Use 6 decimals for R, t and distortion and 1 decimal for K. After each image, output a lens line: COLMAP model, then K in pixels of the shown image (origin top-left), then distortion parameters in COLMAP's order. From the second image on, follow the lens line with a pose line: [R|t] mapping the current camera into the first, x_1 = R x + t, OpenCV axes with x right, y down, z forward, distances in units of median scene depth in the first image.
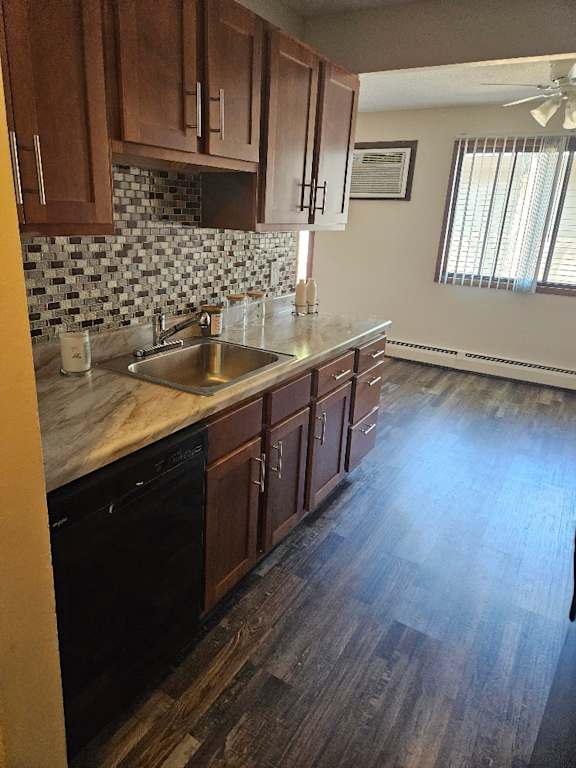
lens RADIAL K [[554.1, 0, 249.9], [0, 554.1, 382.5], [0, 0, 1]] dist [-0.001661, -0.000978]
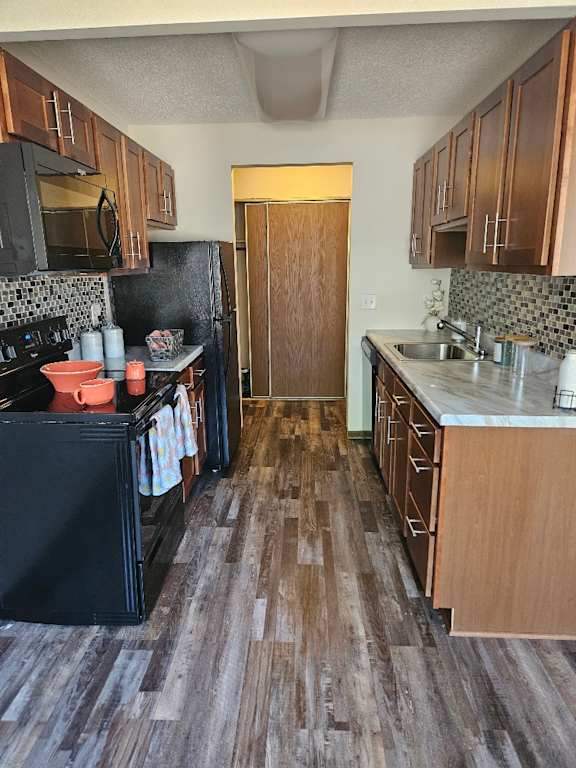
lens RADIAL K [[483.6, 0, 288.0], [0, 483.6, 384.0], [0, 0, 1]] dist [-0.000655, -0.000157]
pose [[-0.866803, 0.114221, -0.485393, 0.962732], [-0.147698, 0.870923, 0.468699, -0.552272], [0.476275, 0.477961, -0.738048, 1.911780]]
